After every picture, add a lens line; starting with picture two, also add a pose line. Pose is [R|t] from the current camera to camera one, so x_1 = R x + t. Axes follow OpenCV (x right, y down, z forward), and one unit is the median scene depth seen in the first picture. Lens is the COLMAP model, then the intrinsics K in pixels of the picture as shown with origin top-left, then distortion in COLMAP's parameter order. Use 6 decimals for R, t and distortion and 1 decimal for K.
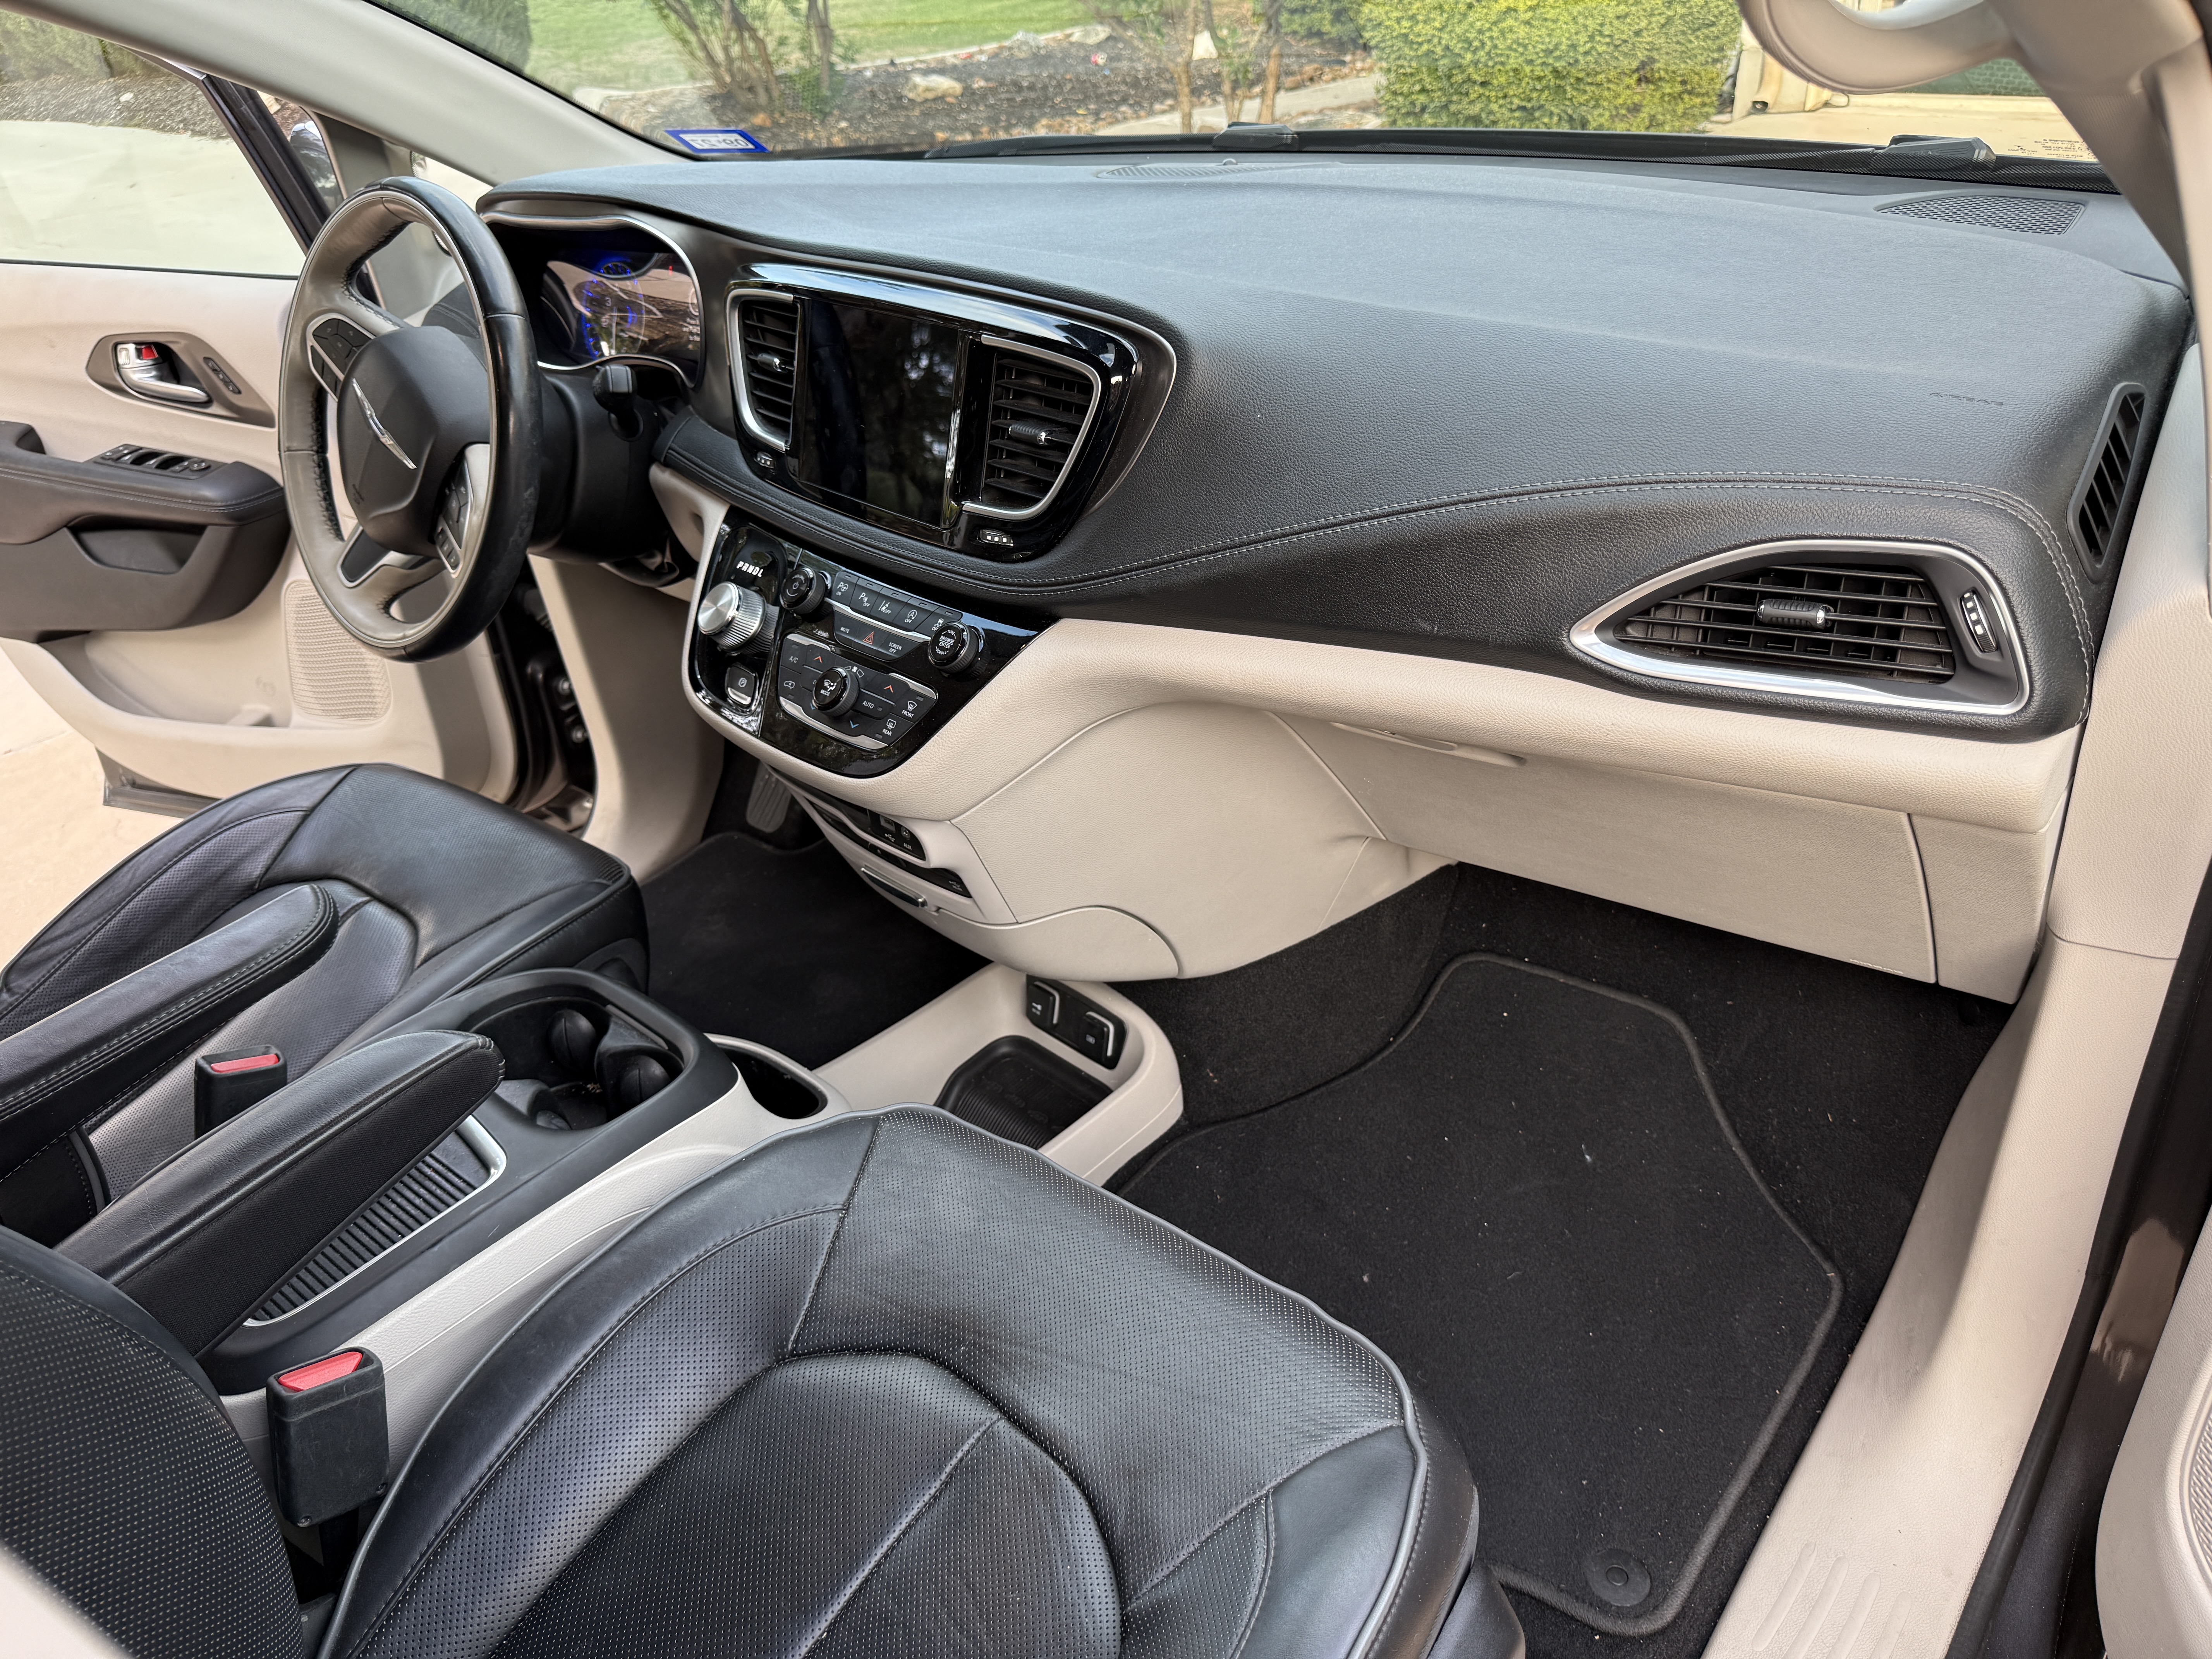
lens RADIAL K [[1503.7, 0, 1106.0], [0, 1503.7, 829.5], [0, 0, 1]] dist [0.105608, -0.155324]
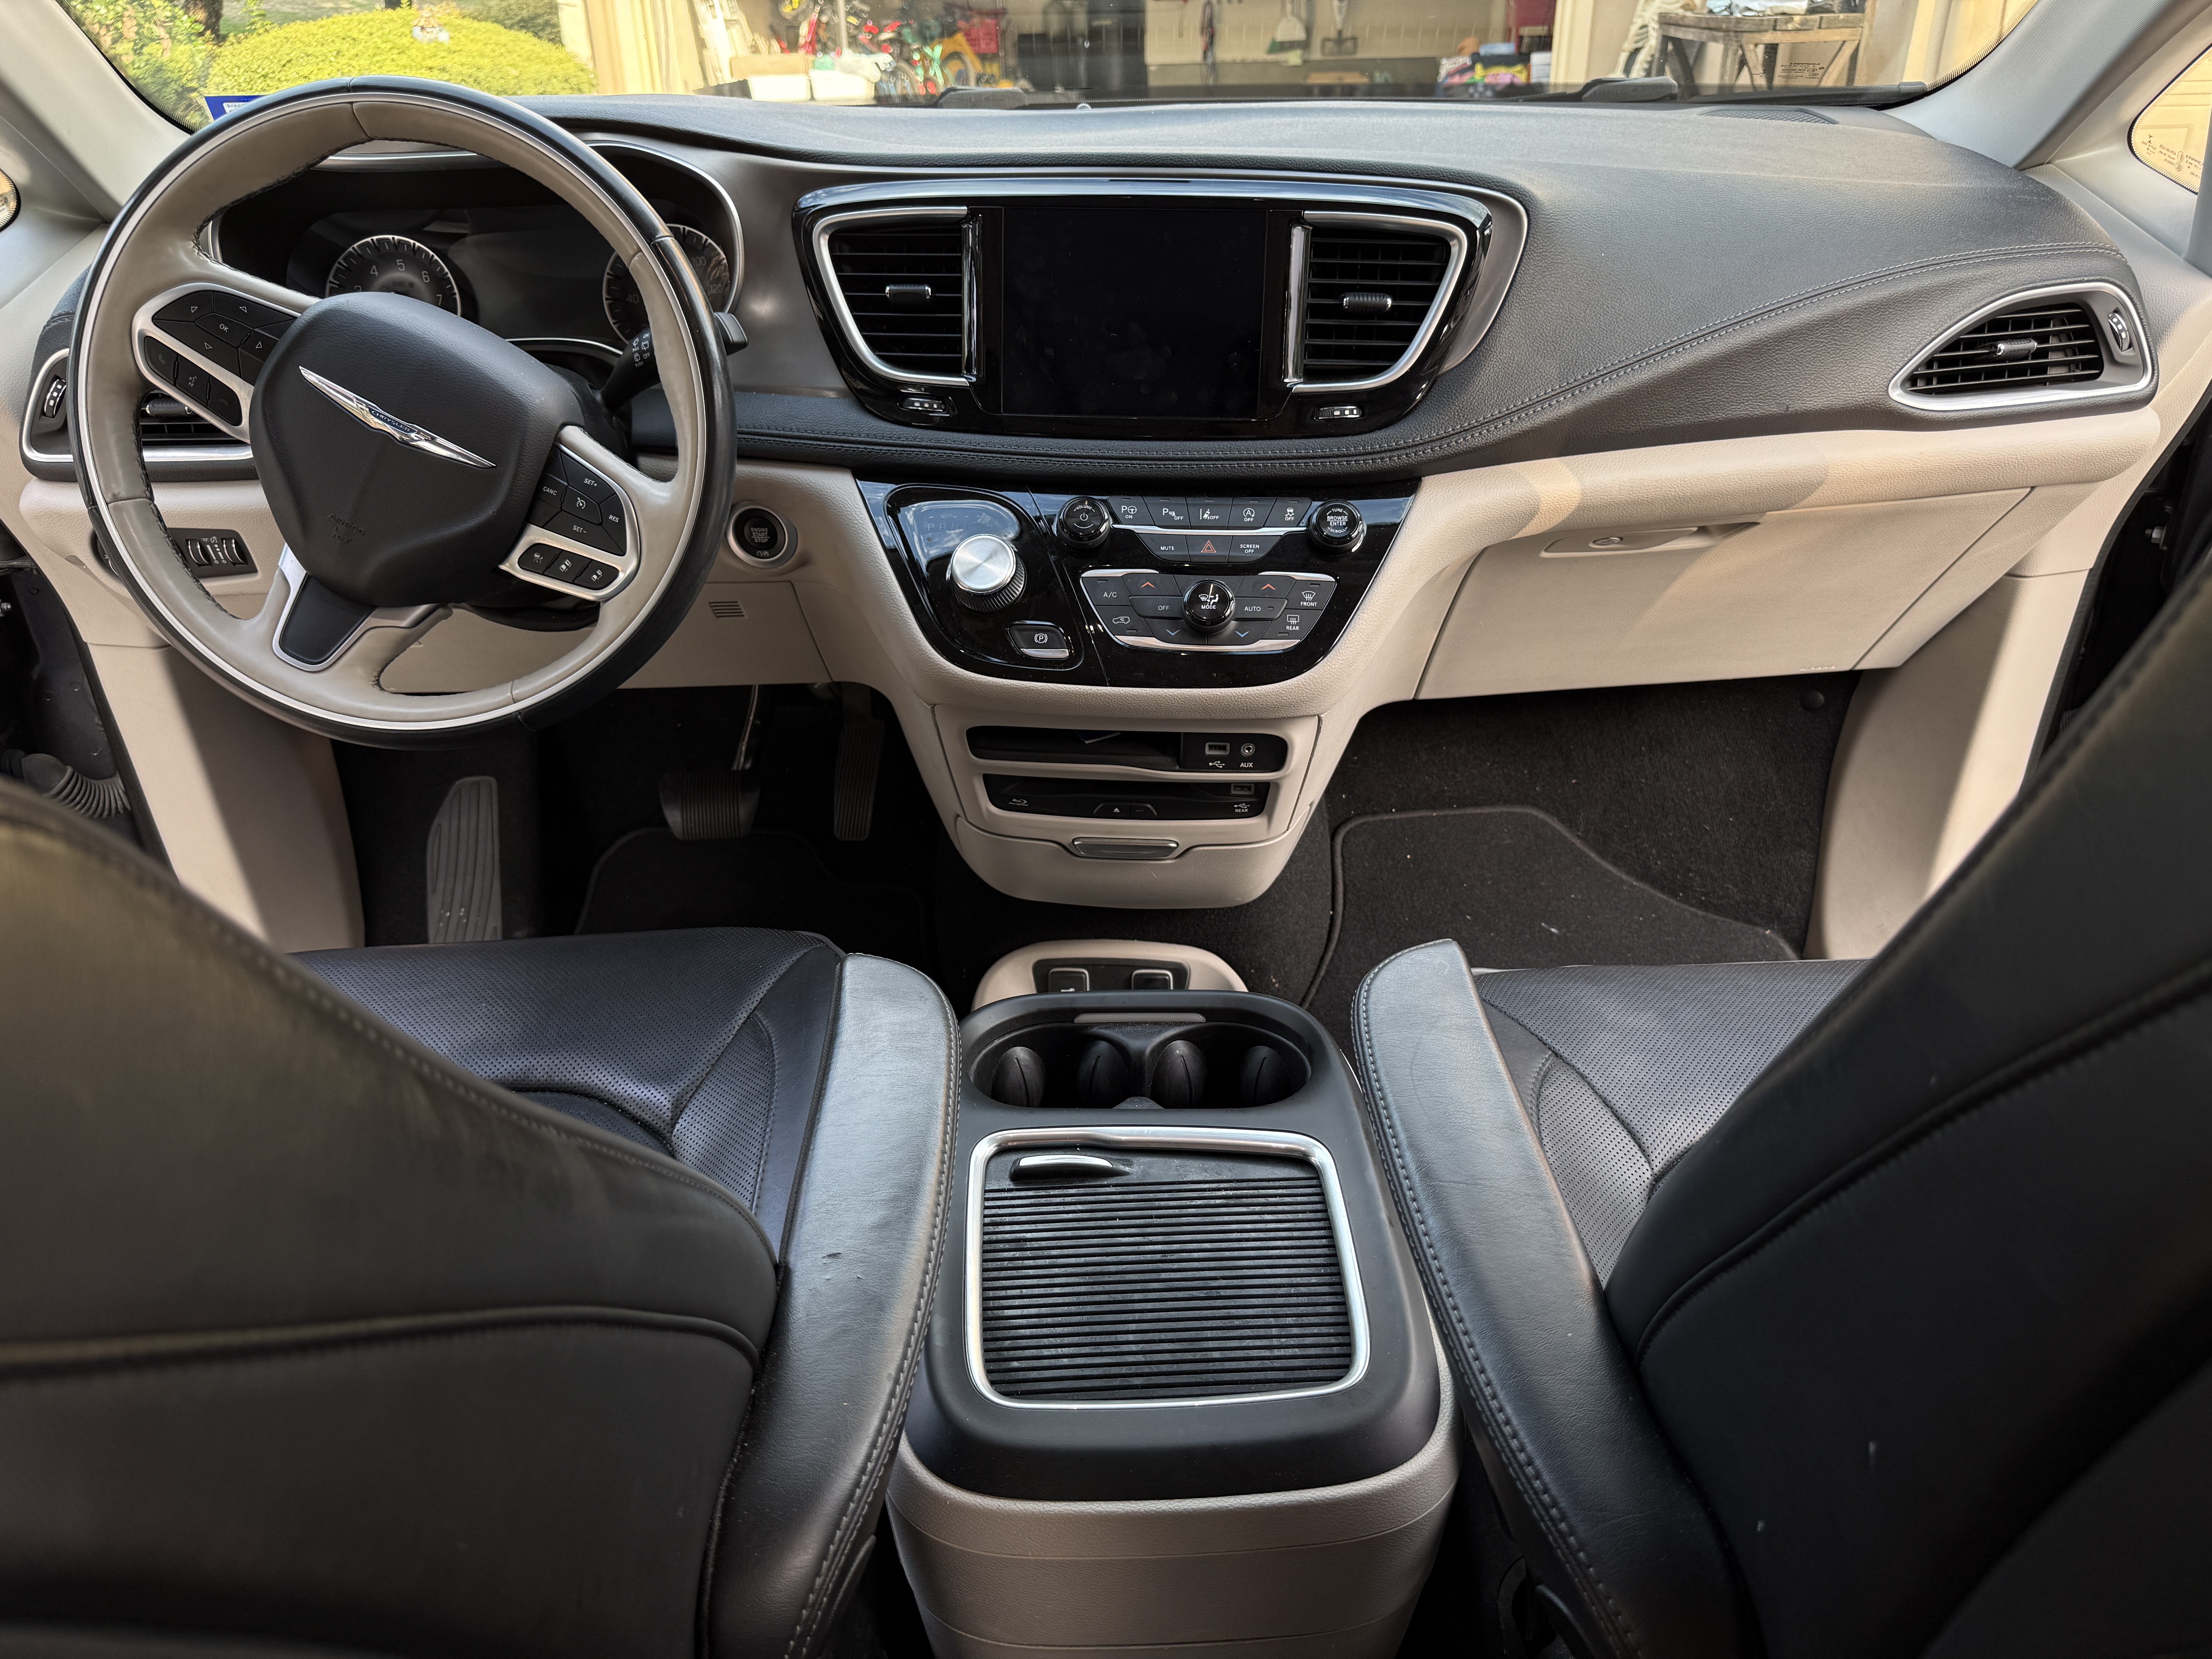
lens RADIAL K [[1503.7, 0, 1106.0], [0, 1503.7, 829.5], [0, 0, 1]] dist [0.105608, -0.155324]
pose [[0.773888, -0.257210, 0.578741, -0.805861], [0.285000, 0.957497, 0.044441, -0.017092], [-0.565573, 0.130549, 0.814300, 0.284619]]
